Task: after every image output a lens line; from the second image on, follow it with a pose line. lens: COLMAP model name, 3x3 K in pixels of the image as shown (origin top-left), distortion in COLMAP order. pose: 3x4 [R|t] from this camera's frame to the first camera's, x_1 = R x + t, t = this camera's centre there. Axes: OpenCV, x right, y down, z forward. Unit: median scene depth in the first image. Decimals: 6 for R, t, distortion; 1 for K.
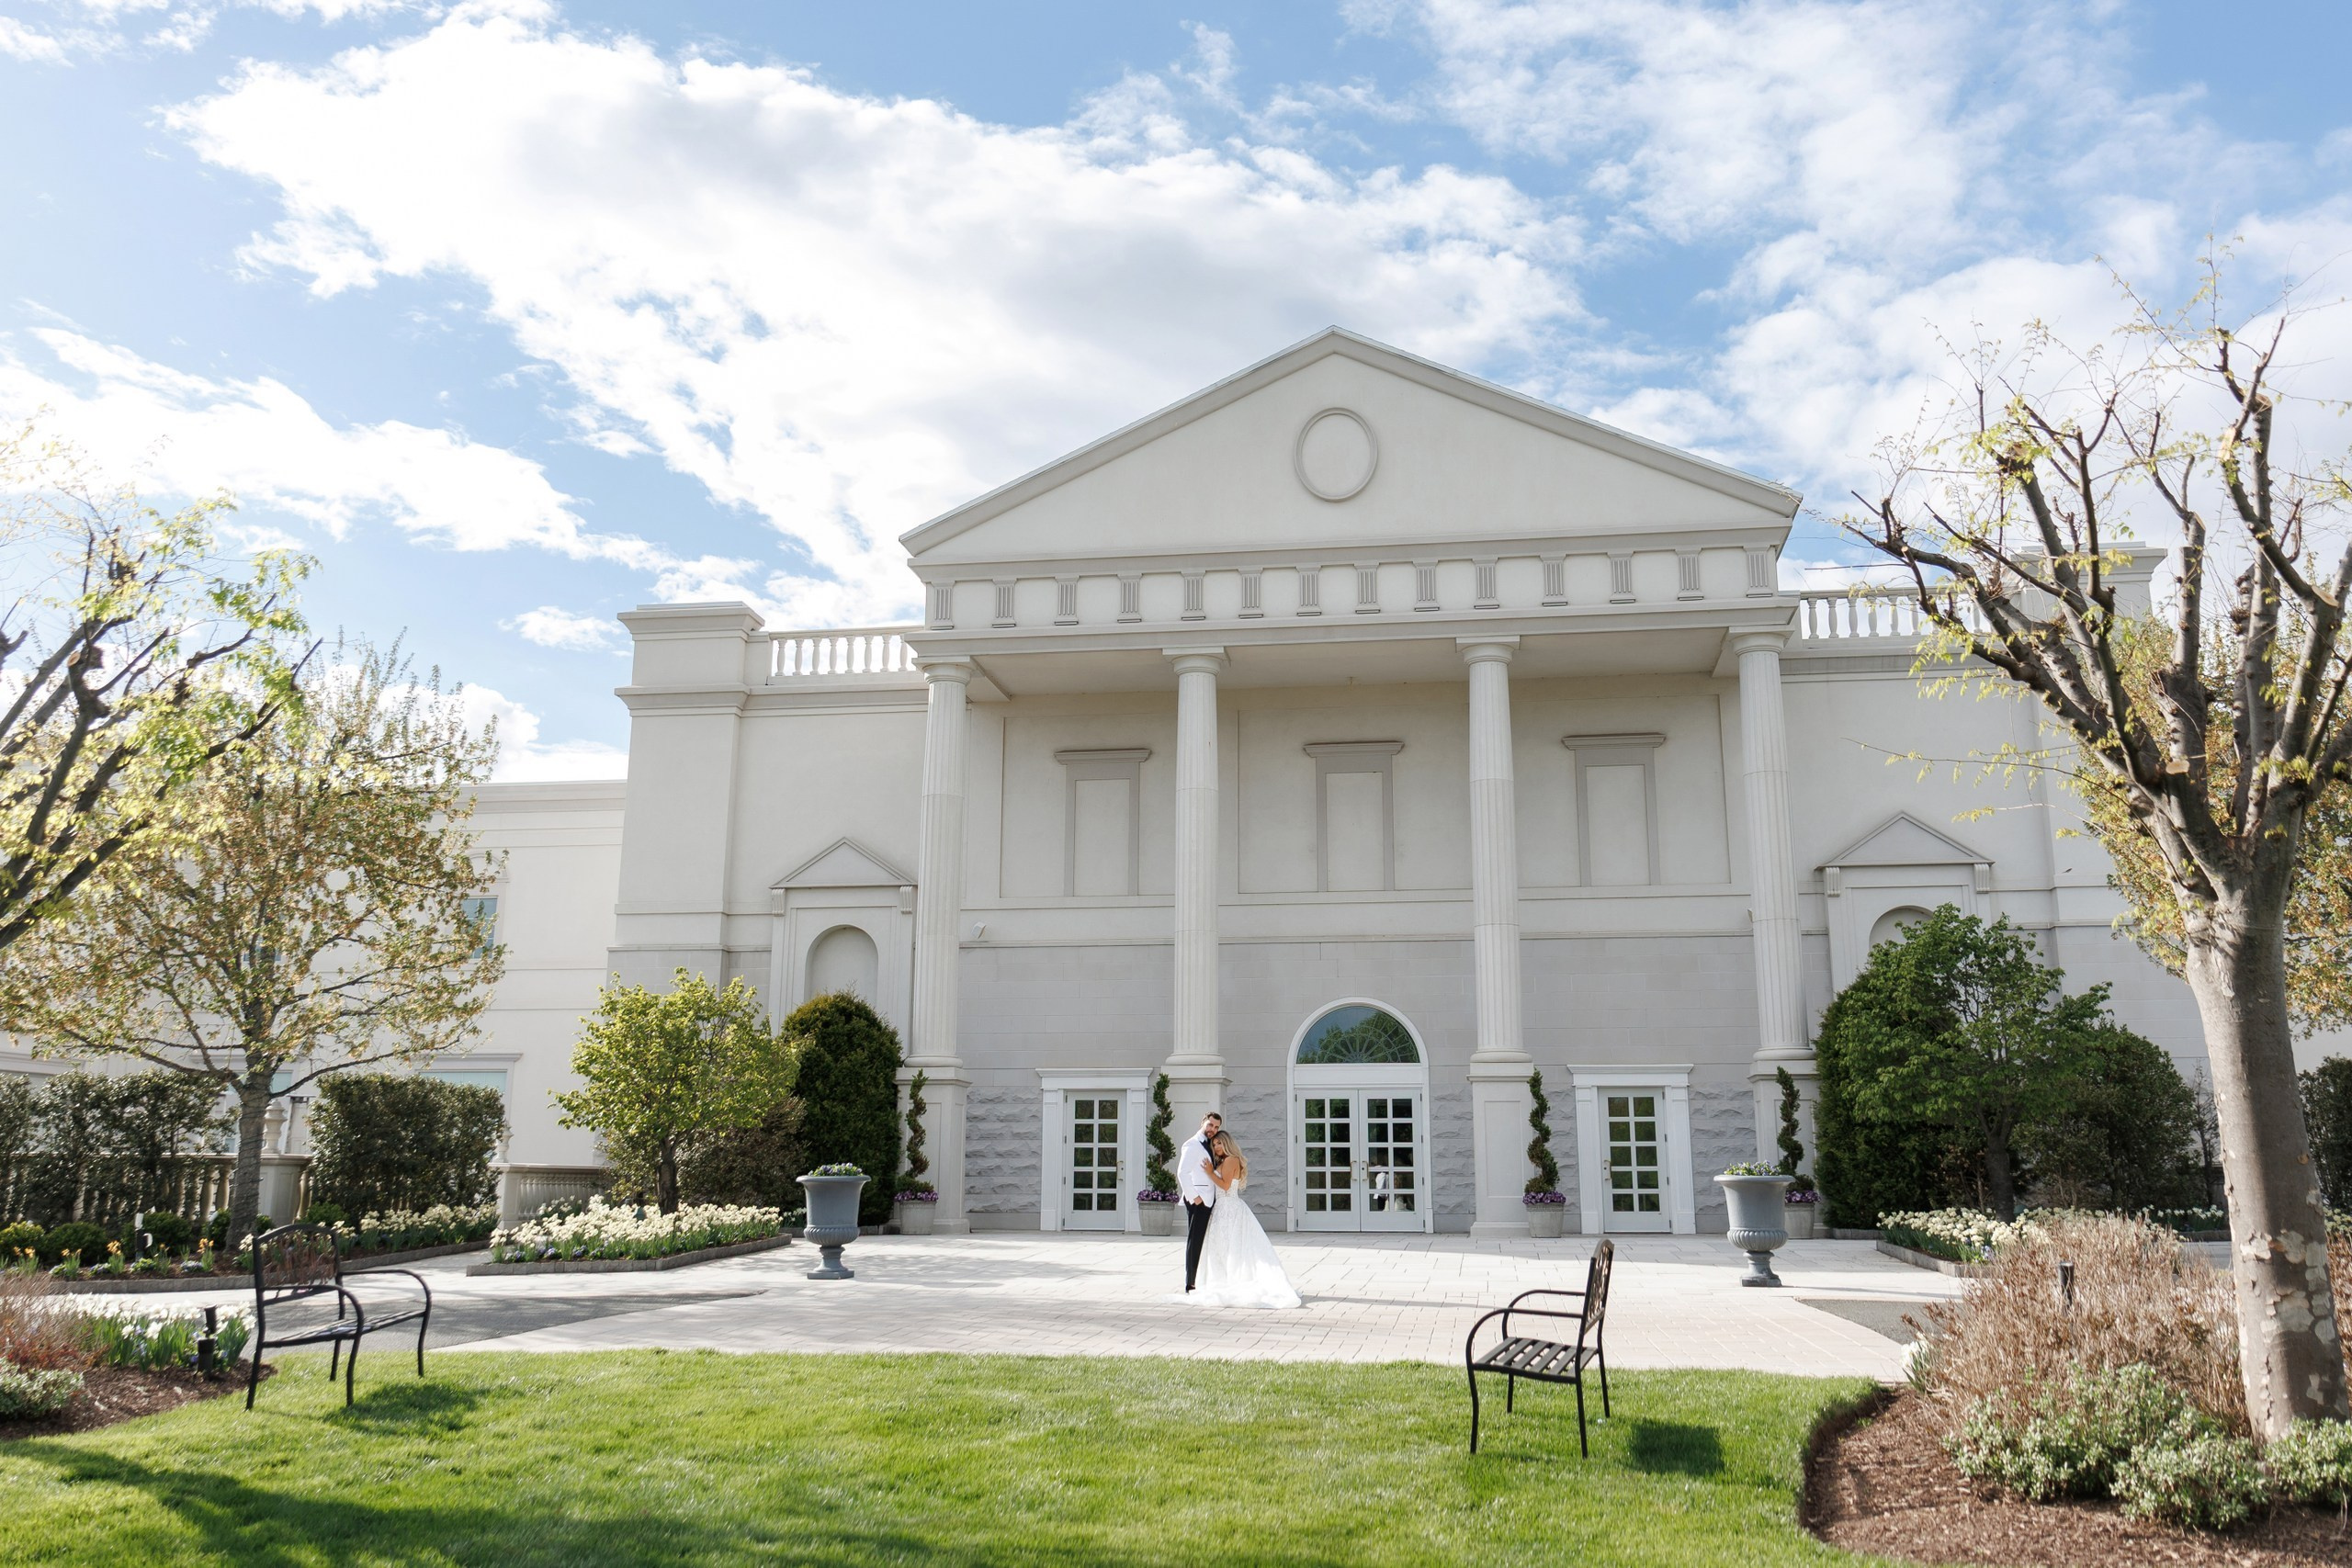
lens RADIAL K [[1788.9, 0, 1023.9], [0, 1788.9, 779.3], [0, 0, 1]] dist [0.007948, -0.010828]
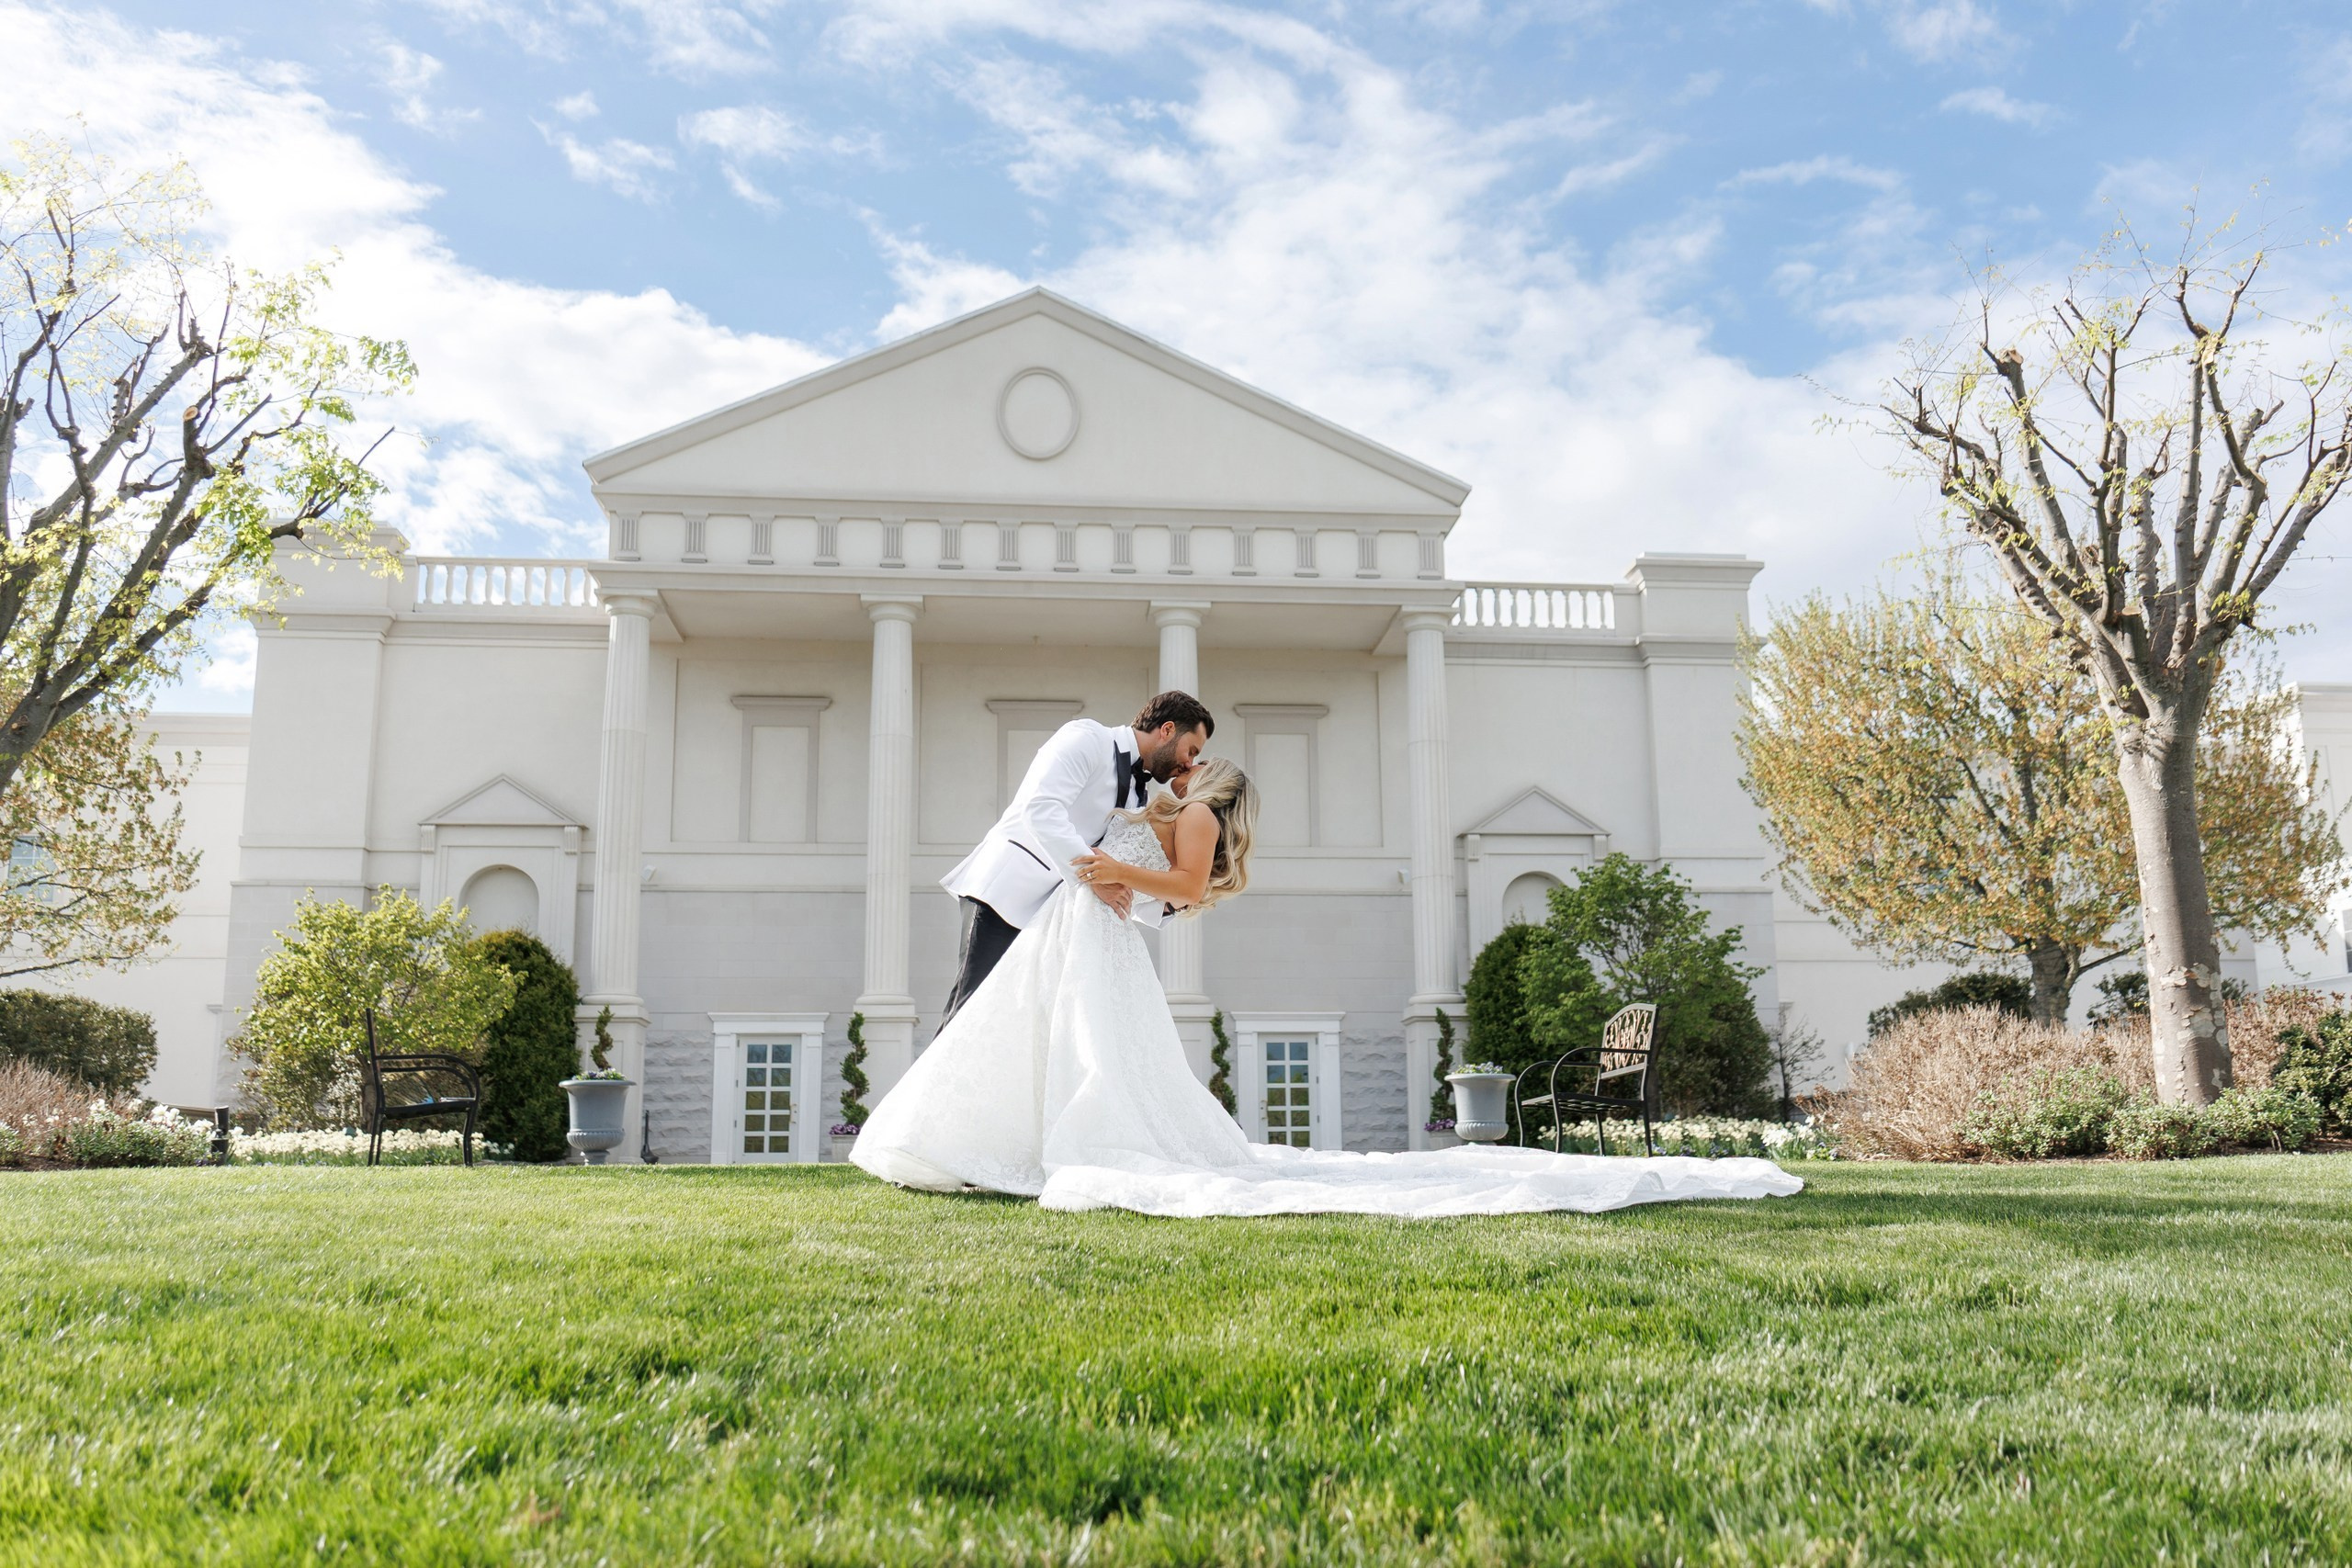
lens RADIAL K [[1856.9, 0, 928.5], [0, 1856.9, 866.9], [0, 0, 1]] dist [0.005821, -0.003397]
pose [[0.974696, 0.037713, 0.220329, -0.113595], [-0.047231, 0.998157, 0.038092, 0.039616], [-0.218486, -0.047534, 0.974682, -0.026515]]
